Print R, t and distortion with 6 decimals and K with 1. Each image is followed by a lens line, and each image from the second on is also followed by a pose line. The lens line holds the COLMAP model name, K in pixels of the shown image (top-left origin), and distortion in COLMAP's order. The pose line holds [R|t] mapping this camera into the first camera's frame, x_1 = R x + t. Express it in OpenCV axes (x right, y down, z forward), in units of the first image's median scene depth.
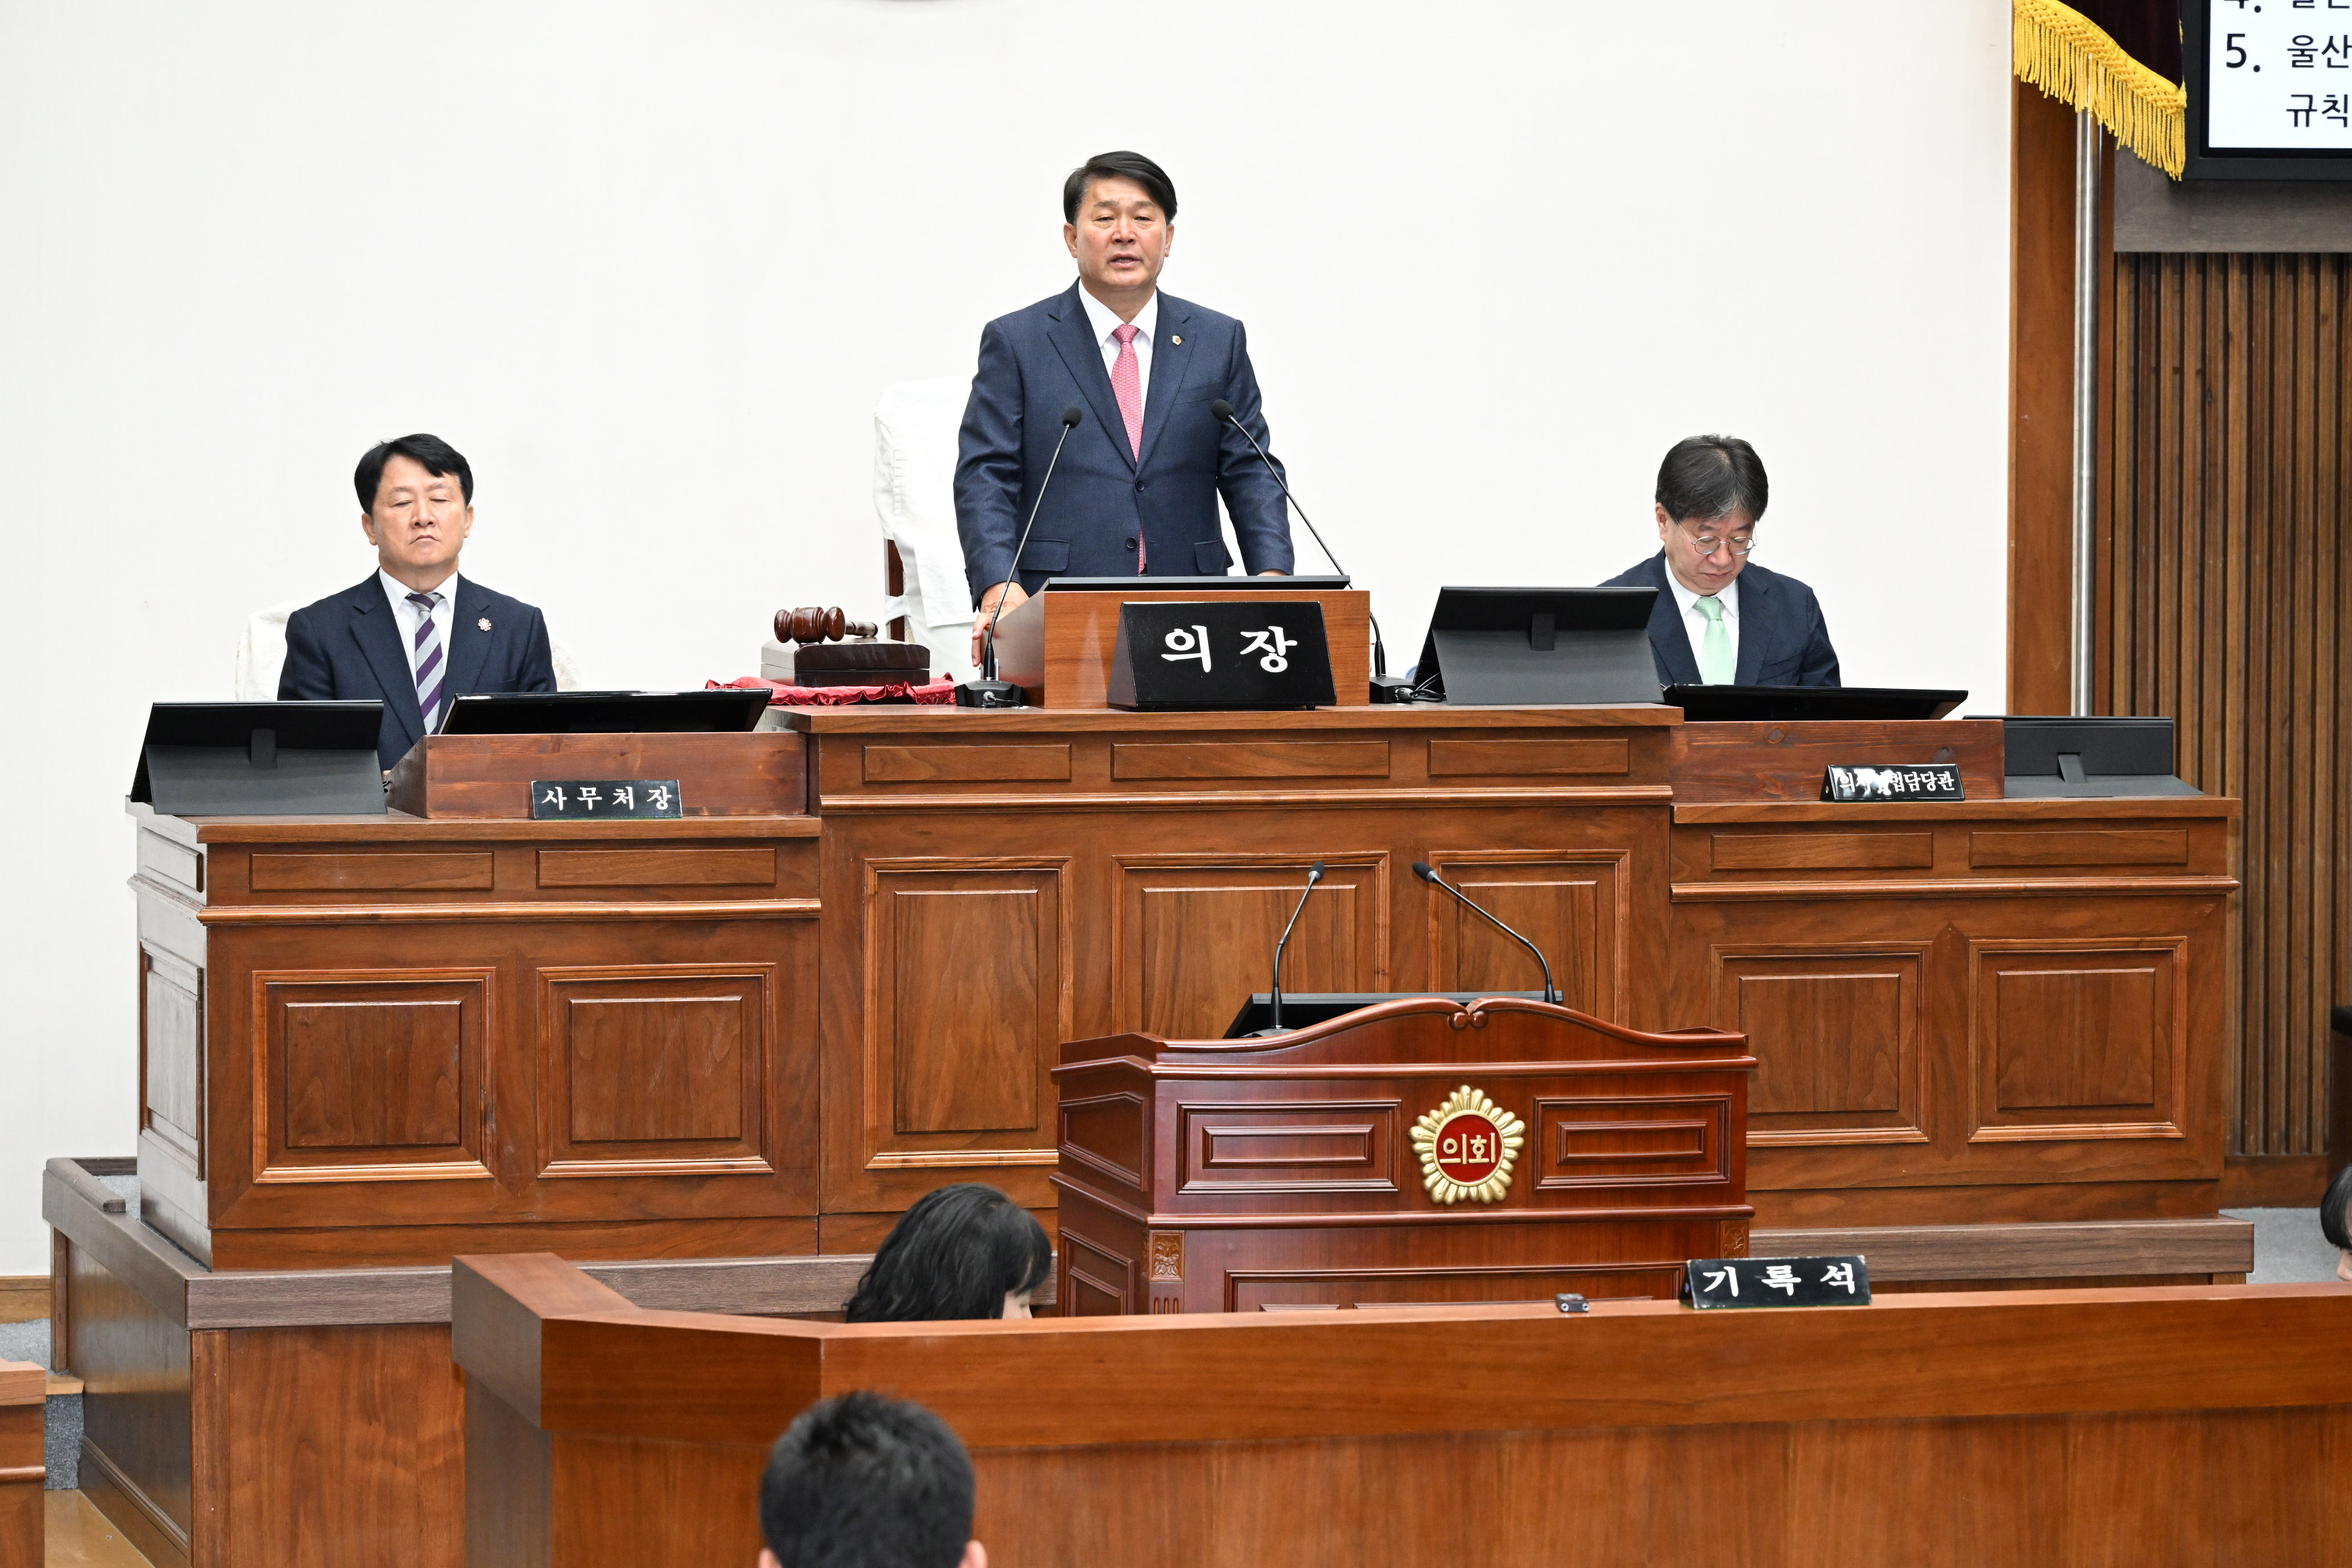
lens RADIAL K [[8097.2, 0, 1135.3], [0, 8097.2, 787.4], [0, 0, 1]] dist [-0.046354, 2.027342]
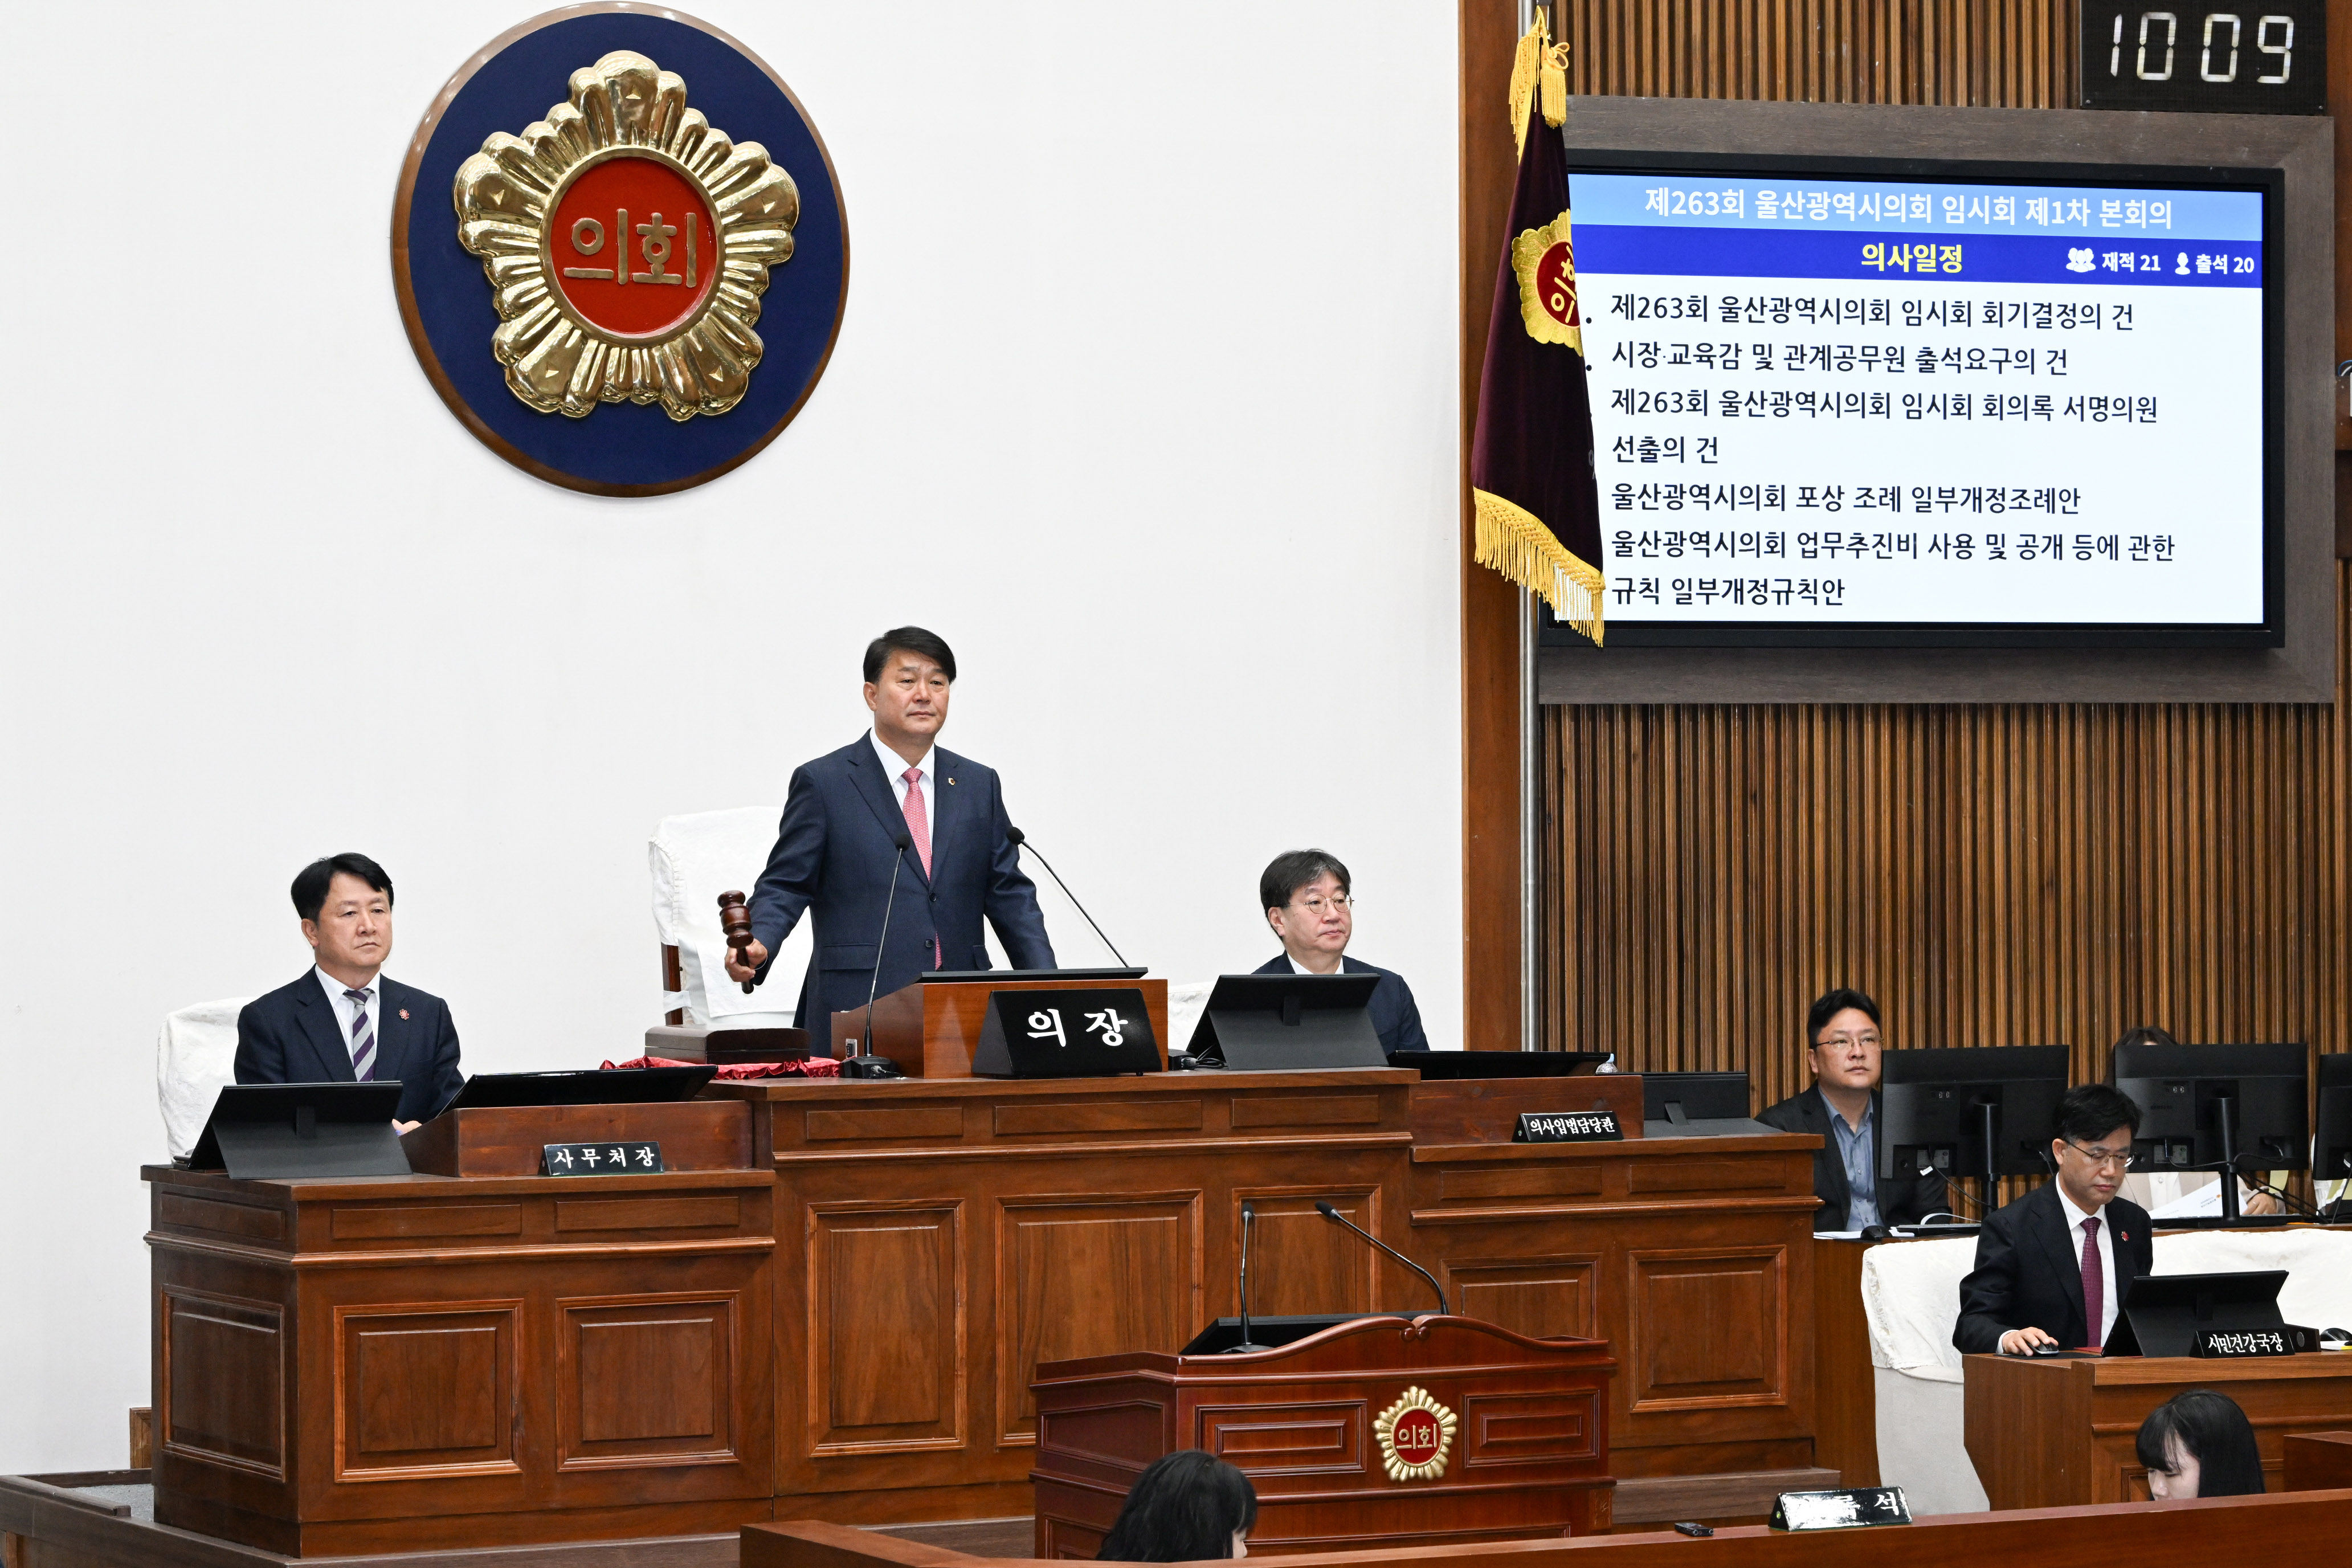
lens RADIAL K [[7003.4, 0, 1176.0], [0, 7003.4, 784.0], [0, 0, 1]] dist [0.001776, 0.141134]
pose [[0.974885, -0.007914, 0.222568, -0.211505], [0.020221, 0.998386, -0.053069, 0.002820], [-0.221789, 0.056237, 0.973472, -0.046074]]
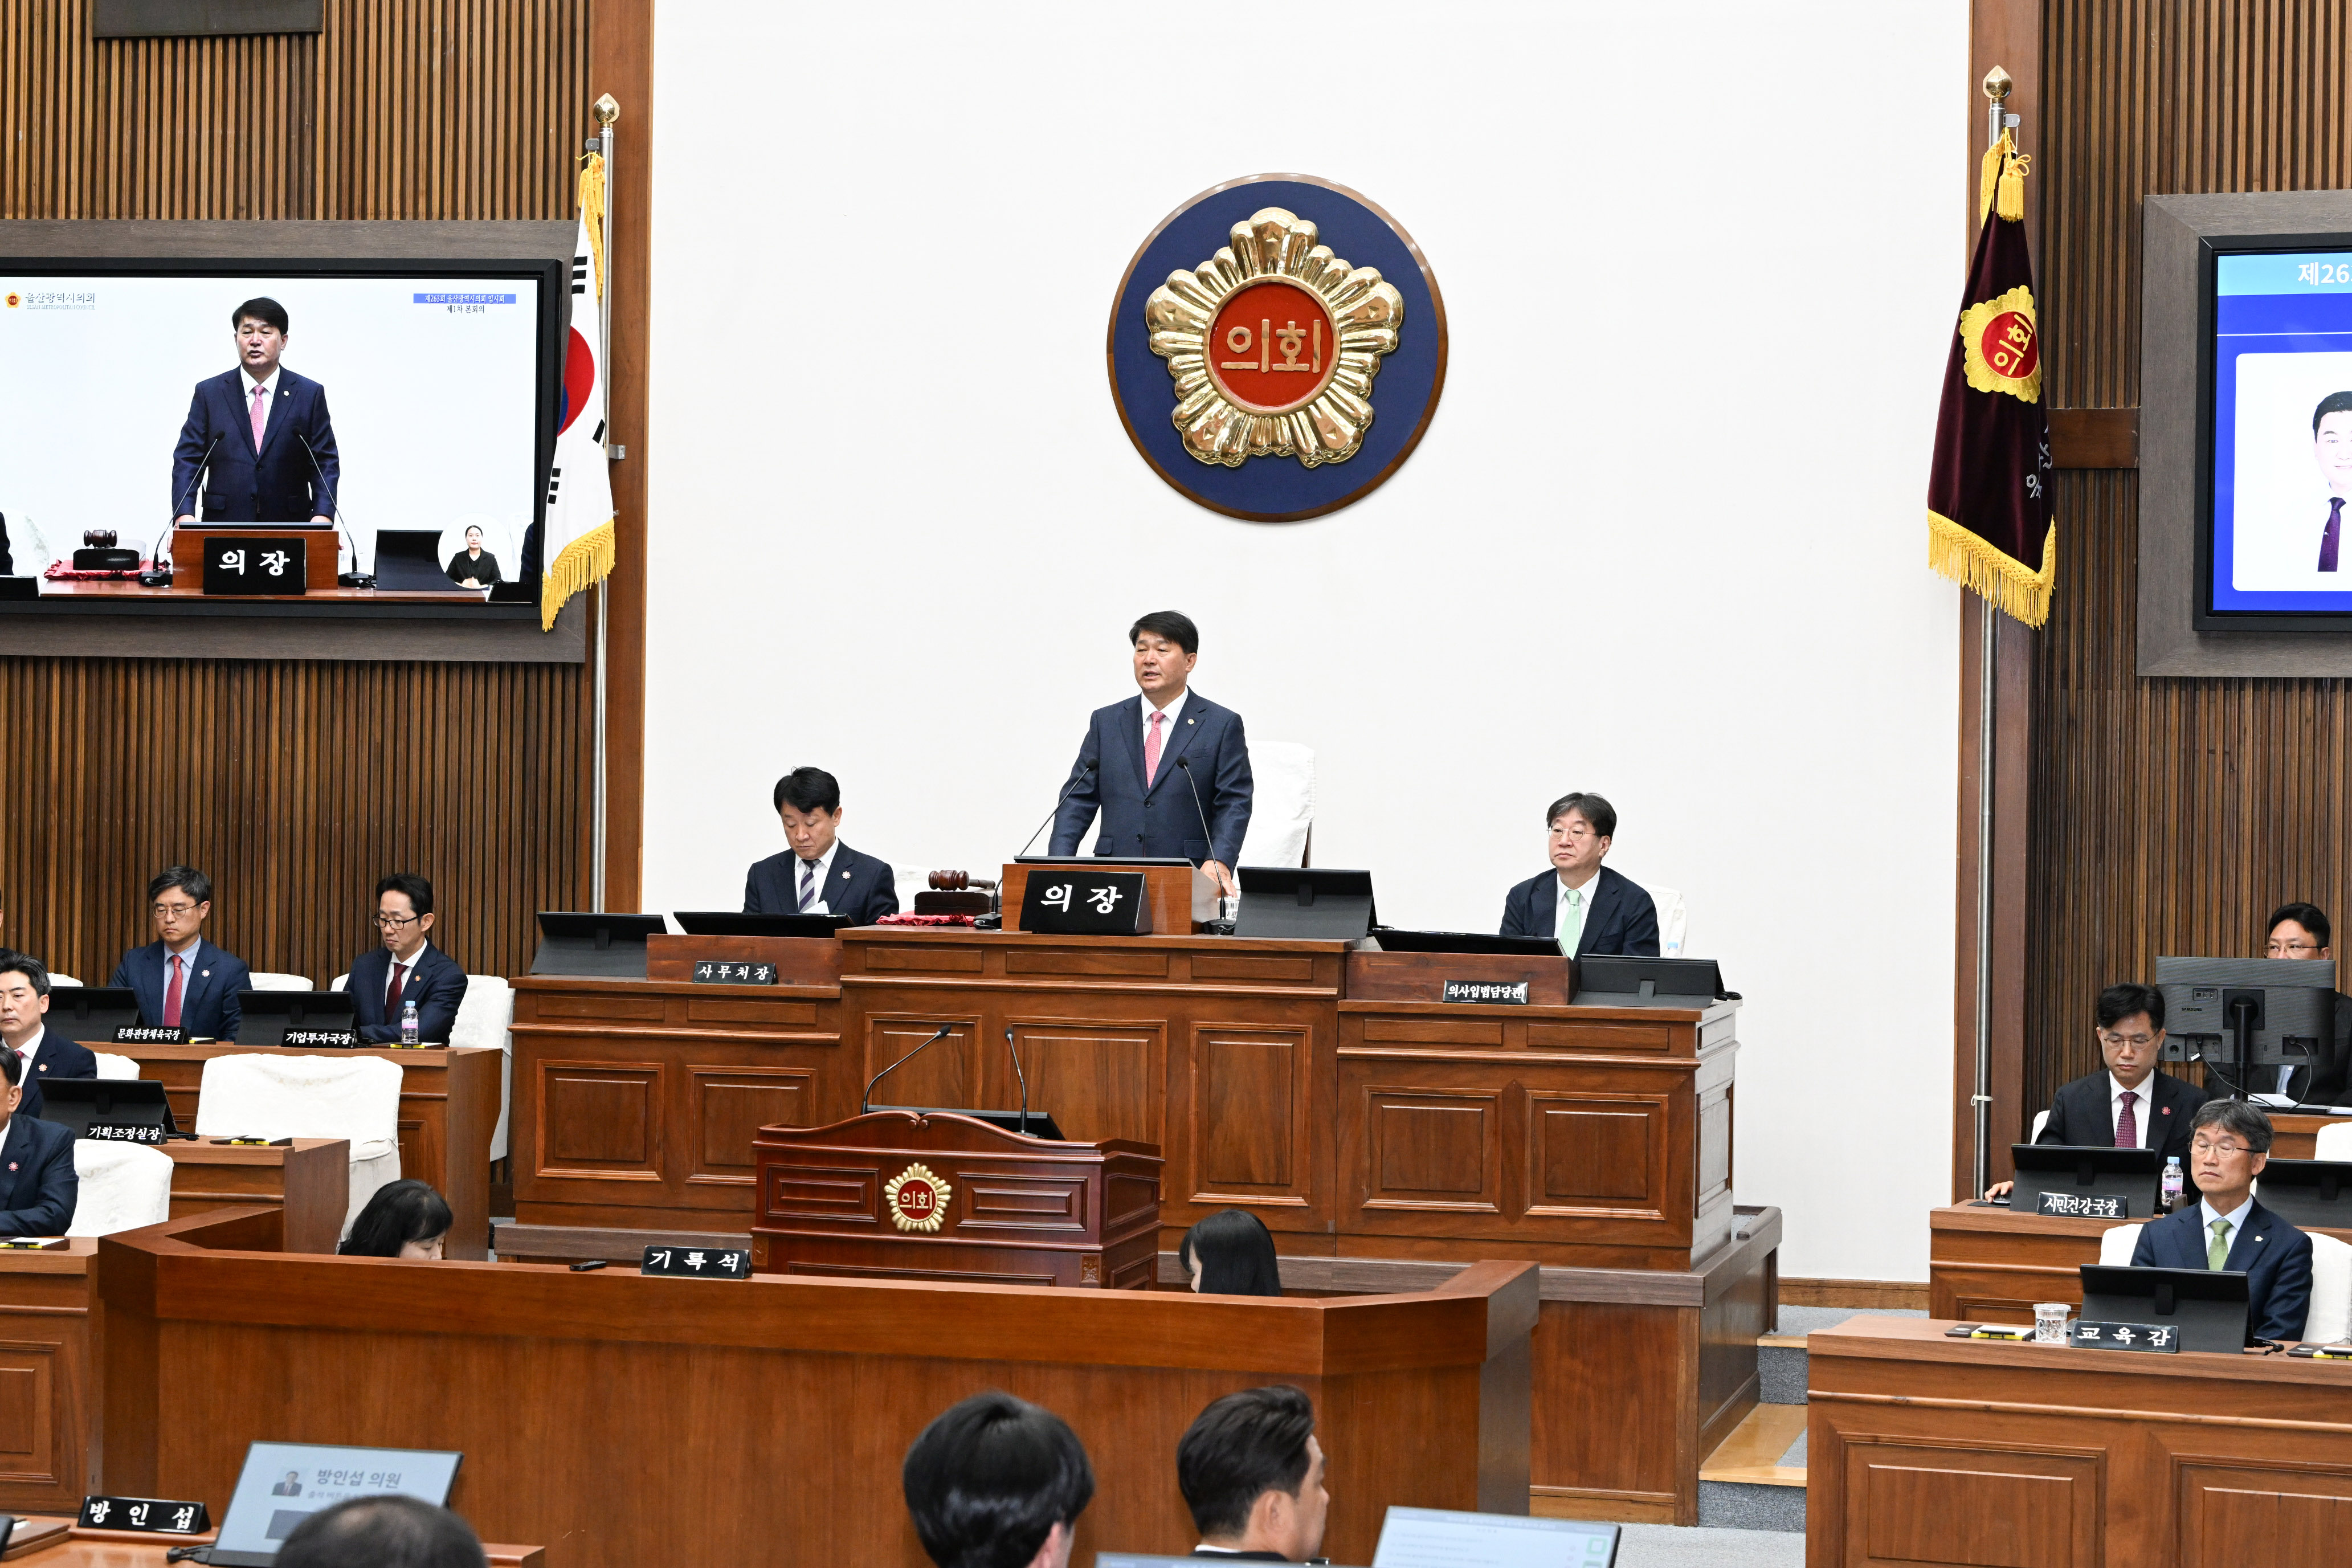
lens RADIAL K [[4660.4, 0, 1176.0], [0, 4660.4, 784.0], [0, 0, 1]] dist [0.016595, -0.195739]
pose [[0.874775, 0.014572, -0.484310, 0.508396], [-0.036940, 0.998644, -0.036674, -0.005922], [0.483119, 0.049972, 0.874127, 0.143522]]
